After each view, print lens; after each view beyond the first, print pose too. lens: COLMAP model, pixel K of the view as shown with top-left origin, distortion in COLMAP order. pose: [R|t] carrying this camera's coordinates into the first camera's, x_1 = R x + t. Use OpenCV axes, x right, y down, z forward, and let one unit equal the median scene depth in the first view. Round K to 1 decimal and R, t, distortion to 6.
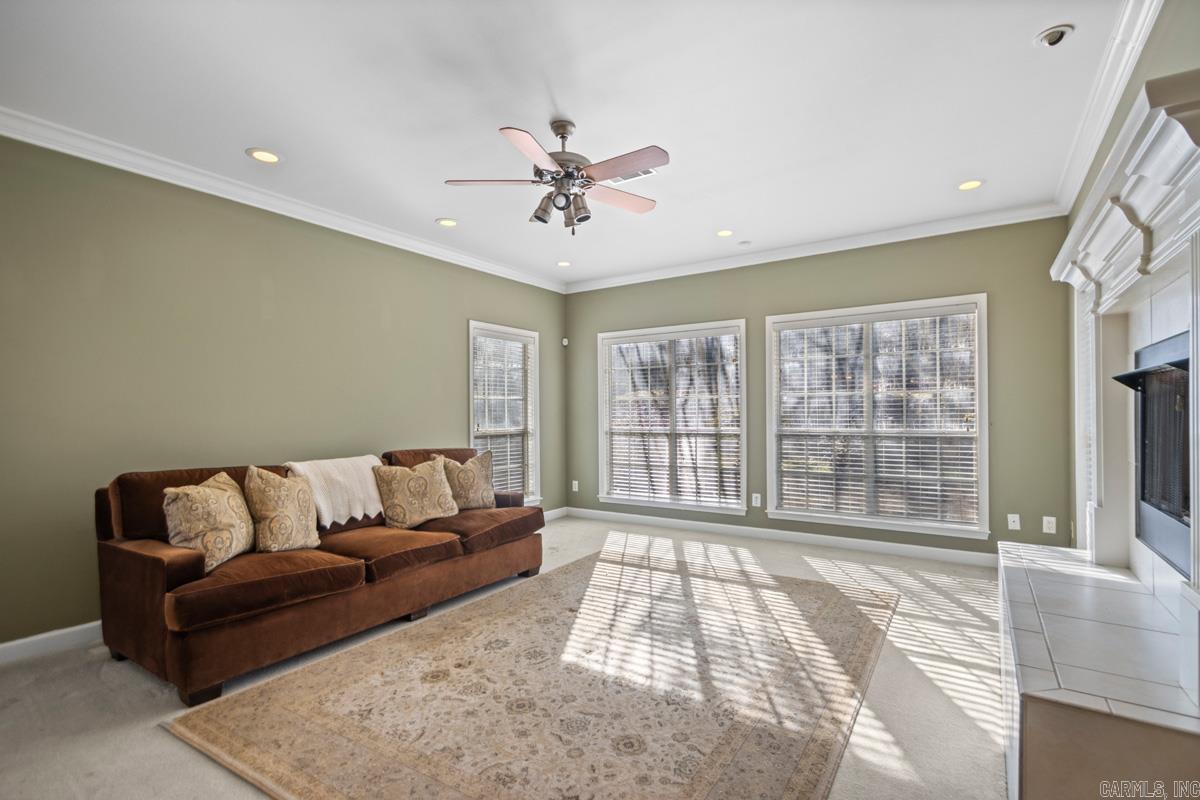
lens RADIAL K [[564.9, 0, 615.5], [0, 564.9, 404.6], [0, 0, 1]] dist [0.028208, -0.000327]
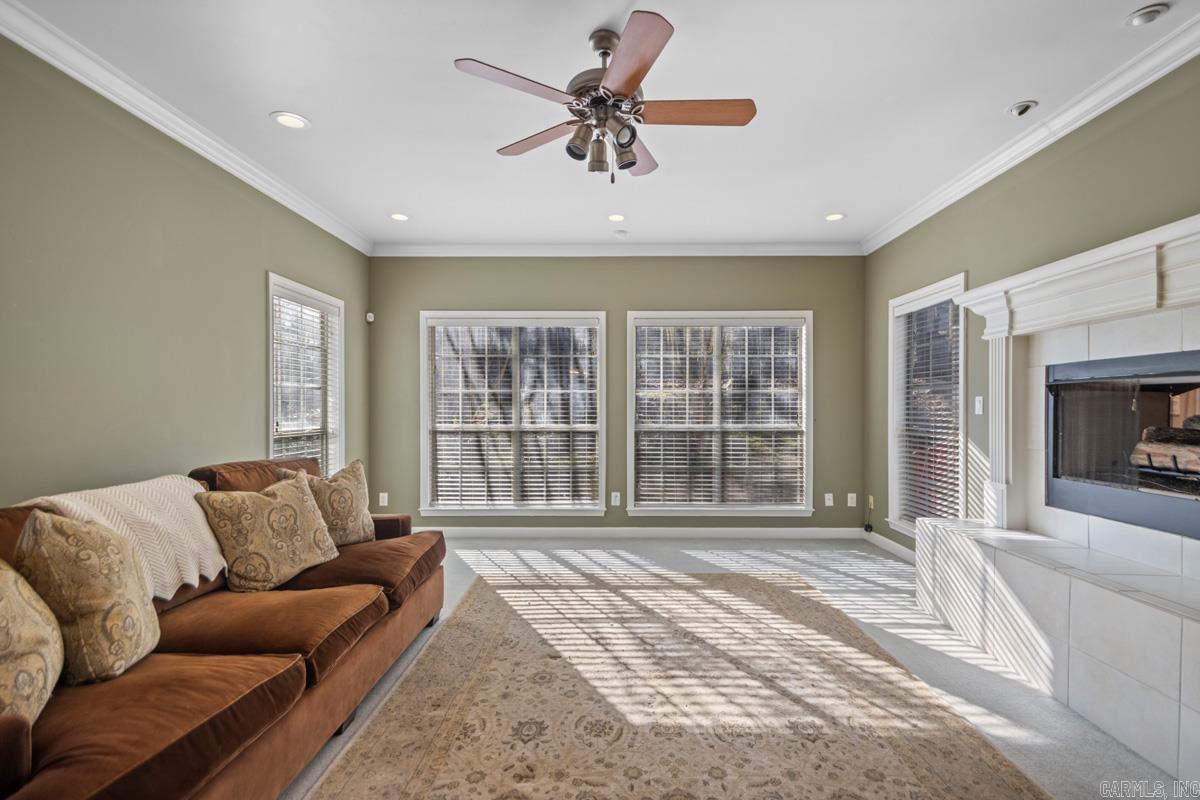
lens RADIAL K [[564.9, 0, 615.5], [0, 564.9, 404.6], [0, 0, 1]] dist [0.028208, -0.000327]
pose [[0.841380, 0.011710, 0.540317, -0.352518], [-0.015165, 0.999883, 0.001945, 0.006118], [-0.540231, -0.009831, 0.841459, 0.233590]]
